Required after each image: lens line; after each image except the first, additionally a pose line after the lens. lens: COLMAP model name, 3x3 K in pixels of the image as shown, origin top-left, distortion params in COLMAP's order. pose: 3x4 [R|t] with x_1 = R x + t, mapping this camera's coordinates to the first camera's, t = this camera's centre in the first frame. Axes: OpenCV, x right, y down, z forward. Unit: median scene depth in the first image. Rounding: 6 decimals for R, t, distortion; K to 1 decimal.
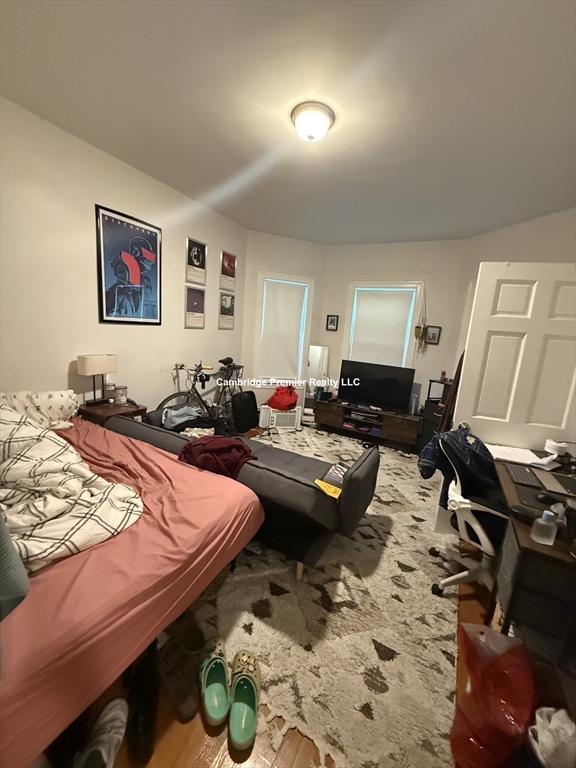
lens RADIAL K [[305.8, 0, 288.0], [0, 305.8, 381.9], [0, 0, 1]] dist [-0.001621, 0.000540]
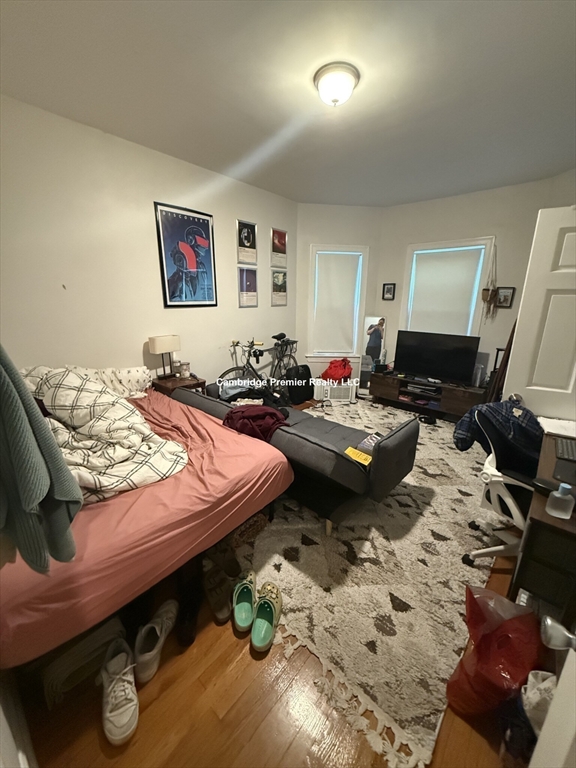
lens RADIAL K [[305.8, 0, 288.5], [0, 305.8, 382.0], [0, 0, 1]] dist [-0.001621, 0.000540]
pose [[0.972574, -0.006839, -0.232494, 0.131259], [0.026083, 0.996470, 0.079798, 0.007250], [0.231128, -0.083673, 0.969319, -0.043459]]
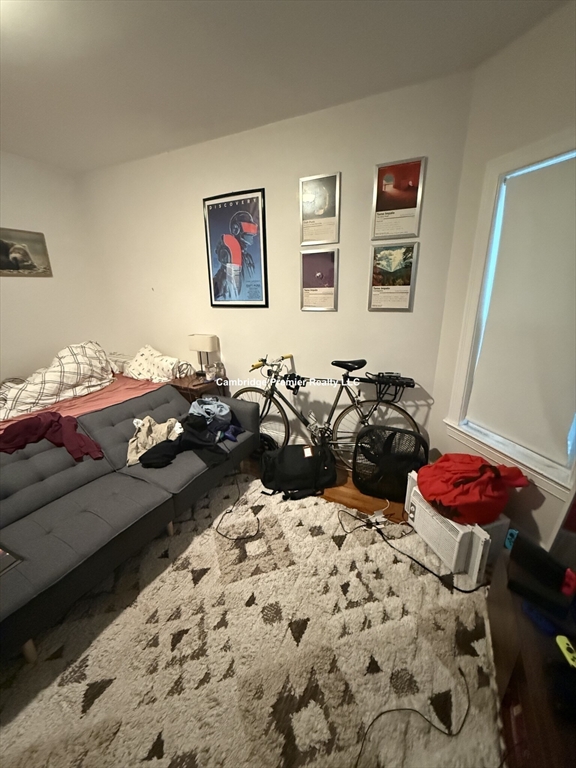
lens RADIAL K [[305.8, 0, 285.7], [0, 305.8, 382.4], [0, 0, 1]] dist [-0.001621, 0.000540]
pose [[0.032786, 0.219054, -0.975162, 0.710703], [-0.162927, 0.963807, 0.211025, -0.259929], [0.986093, 0.151961, 0.067289, 1.542928]]
